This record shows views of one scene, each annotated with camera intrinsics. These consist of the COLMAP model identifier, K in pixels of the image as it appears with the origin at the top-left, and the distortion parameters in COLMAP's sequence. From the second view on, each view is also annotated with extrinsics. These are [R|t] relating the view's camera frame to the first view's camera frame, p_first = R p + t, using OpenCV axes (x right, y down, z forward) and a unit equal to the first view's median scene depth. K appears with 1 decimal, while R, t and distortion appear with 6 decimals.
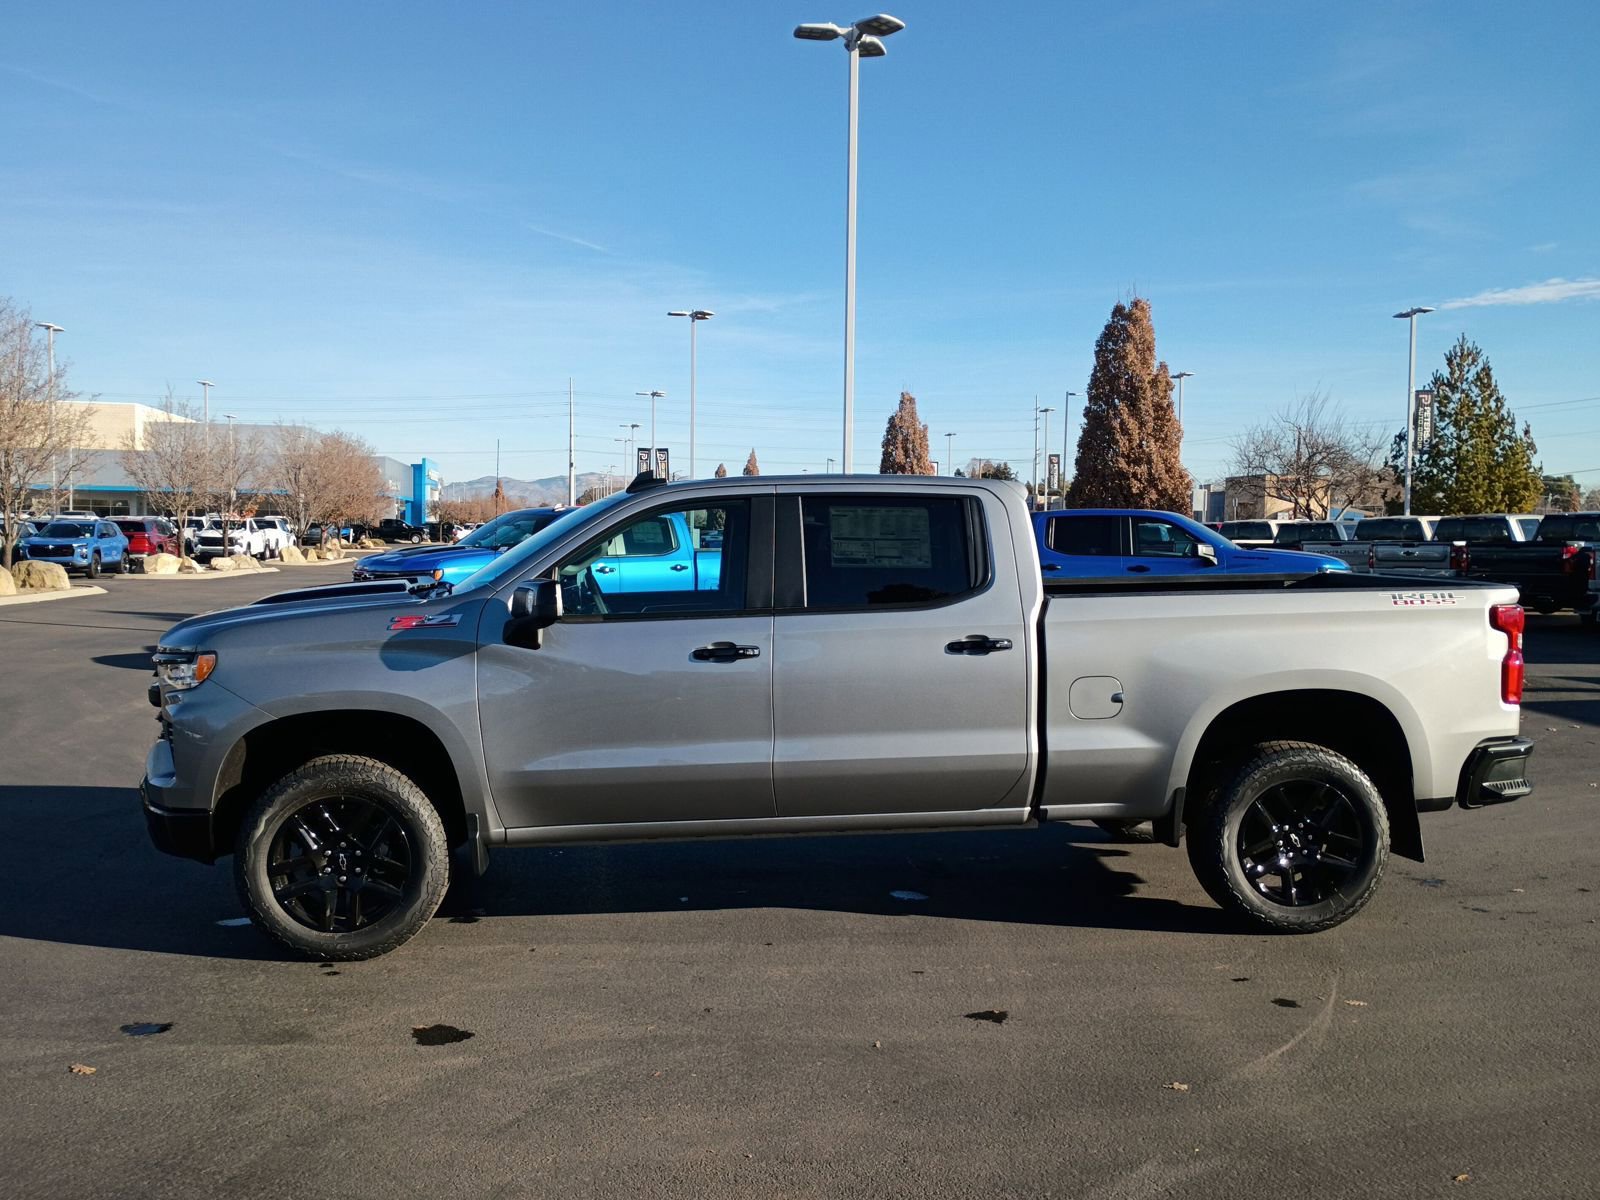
lens RADIAL K [[1430.0, 0, 792.0], [0, 1430.0, 590.7], [0, 0, 1]] dist [0.054482, -0.009454]
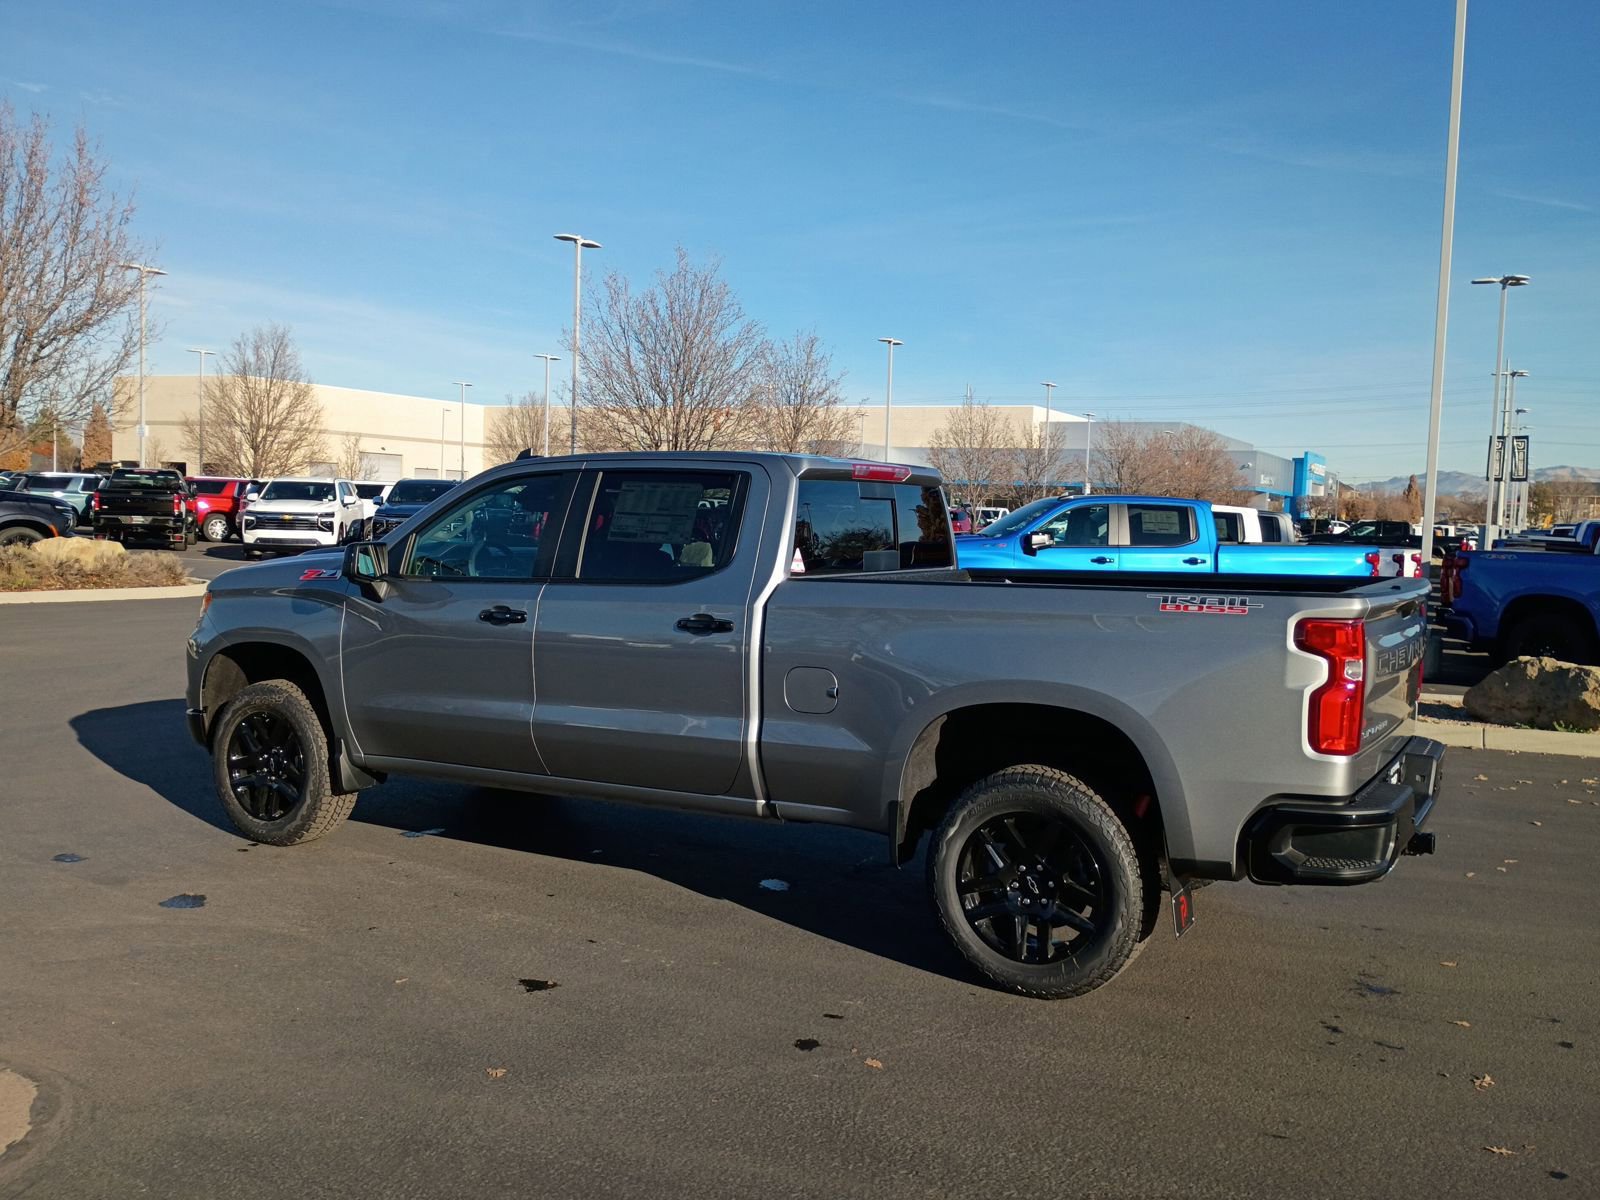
lens RADIAL K [[1430.0, 0, 792.0], [0, 1430.0, 590.7], [0, 0, 1]] dist [0.054482, -0.009454]
pose [[0.801010, 0.048802, -0.596659, 0.718887], [-0.047089, 0.998720, 0.018472, -0.005536], [0.596796, 0.013300, 0.802282, 0.244737]]
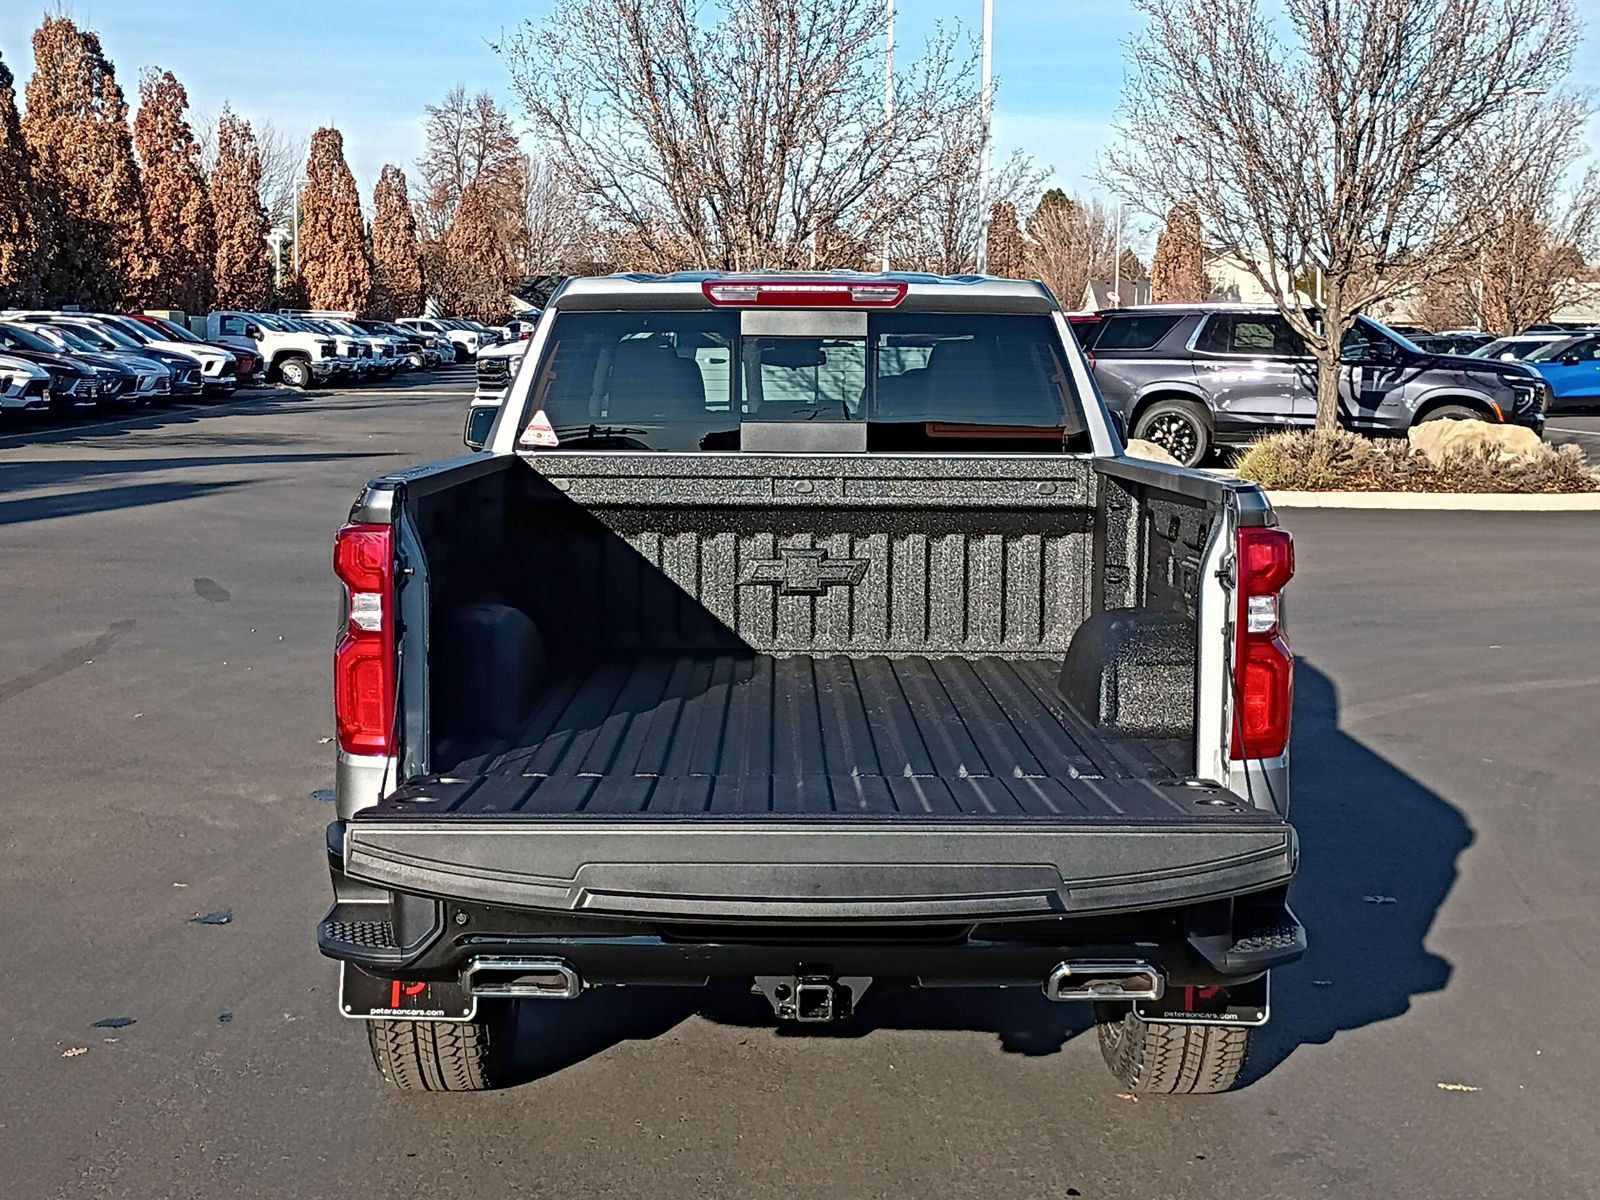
lens RADIAL K [[2273.3, 0, 800.0], [0, 2273.3, 600.0], [0, 0, 1]] dist [0.053924, -0.055131]
pose [[-0.129086, 0.105113, -0.986047, 1.178633], [-0.051007, 0.992346, 0.112462, -0.054142], [0.990321, 0.064813, -0.122737, 1.234694]]
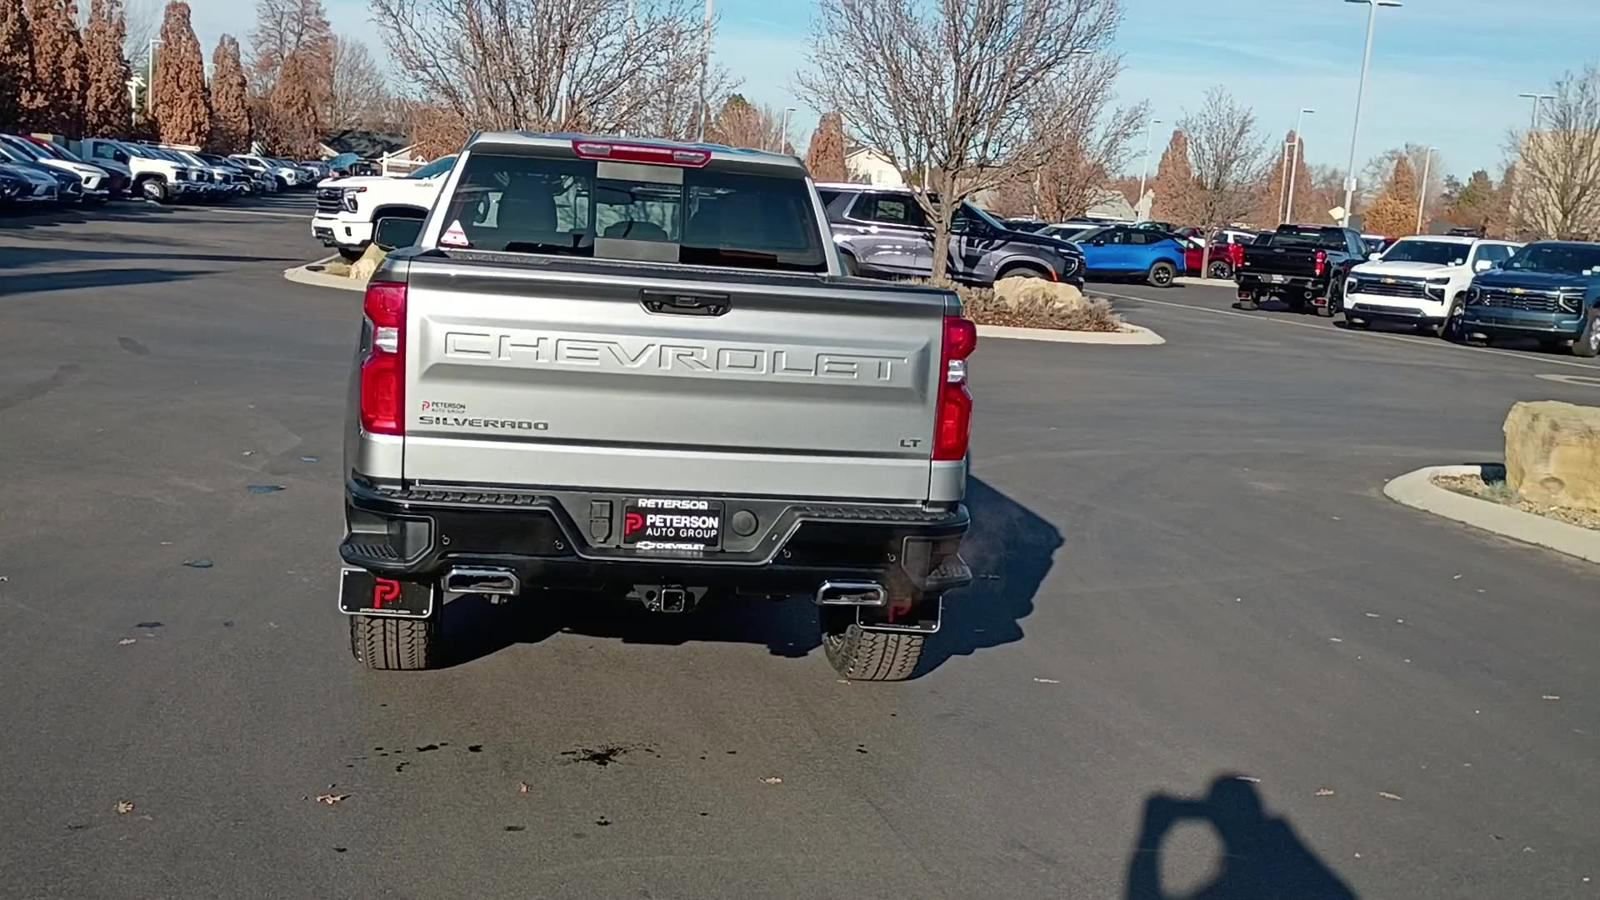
lens RADIAL K [[1700.8, 0, 800.0], [0, 1700.8, 450.0], [0, 0, 1]] dist [0.048411, -0.009360]
pose [[0.026458, 0.132548, -0.990823, 1.310239], [-0.114999, 0.984993, 0.128698, -0.039141], [0.993013, 0.110539, 0.041304, 1.181647]]
